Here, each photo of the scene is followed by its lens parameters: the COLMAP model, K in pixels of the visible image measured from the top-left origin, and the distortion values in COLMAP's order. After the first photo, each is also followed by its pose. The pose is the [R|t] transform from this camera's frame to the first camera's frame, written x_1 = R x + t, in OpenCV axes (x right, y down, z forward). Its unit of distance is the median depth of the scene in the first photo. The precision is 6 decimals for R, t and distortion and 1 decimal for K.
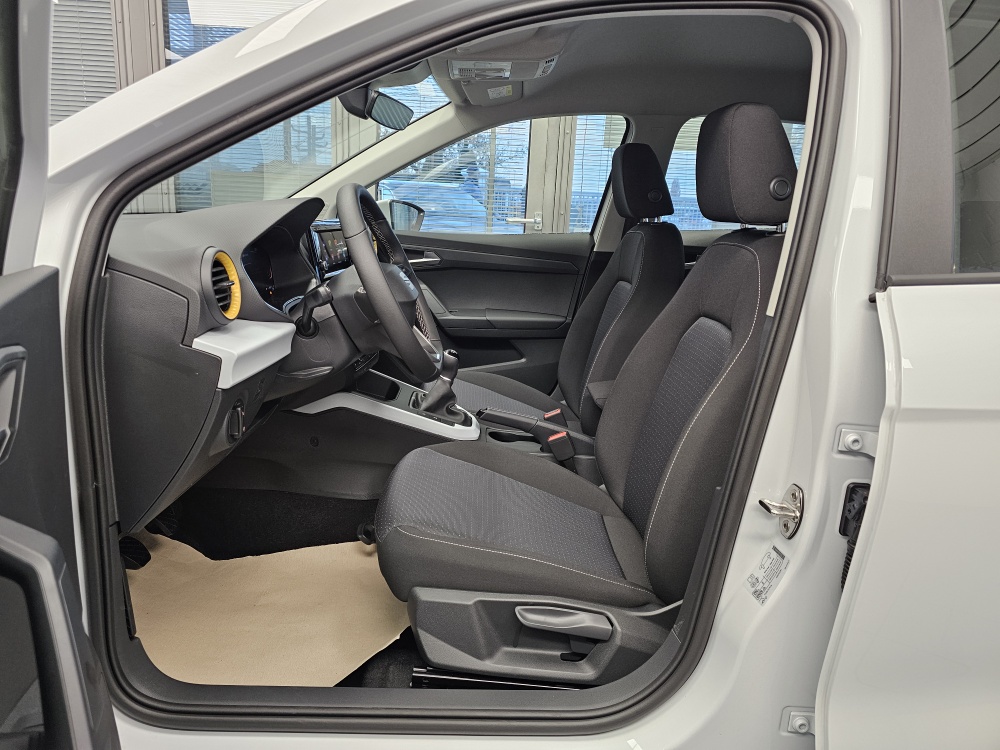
lens RADIAL K [[664.3, 0, 490.9], [0, 664.3, 368.1], [0, 0, 1]] dist [0.052776, -0.040471]
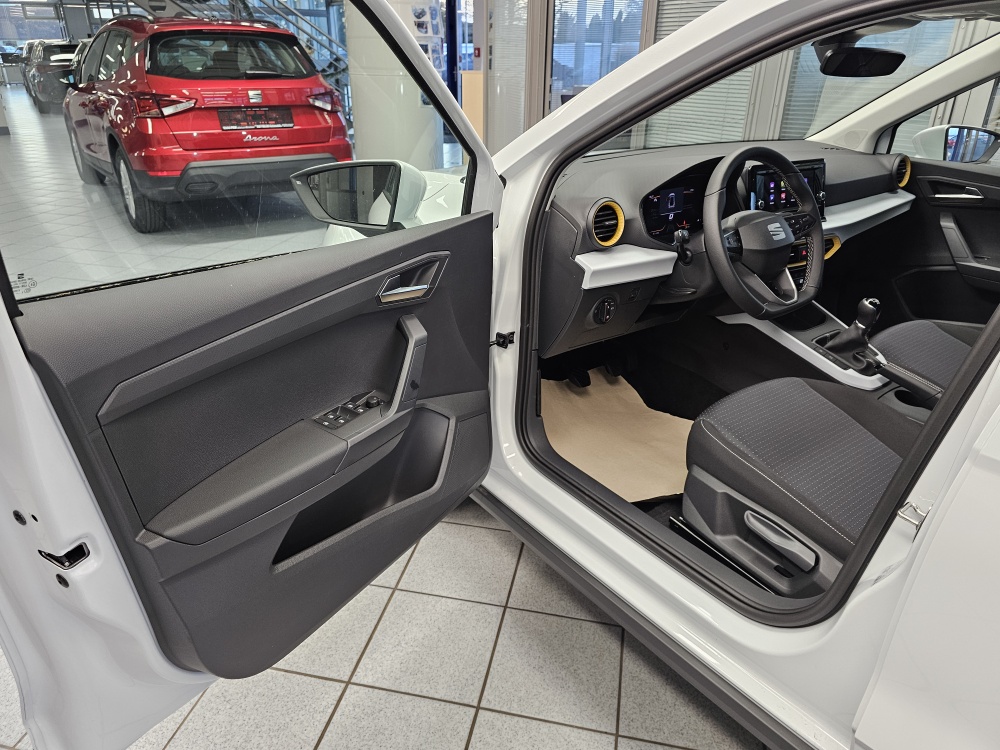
lens RADIAL K [[682.3, 0, 500.0], [0, 682.3, 375.0], [0, 0, 1]] dist [0.046844, -0.048008]
pose [[0.572304, 0.317255, -0.756186, 0.651595], [-0.175877, 0.948160, 0.264688, -0.139888], [0.800959, -0.018486, 0.598434, -0.137166]]
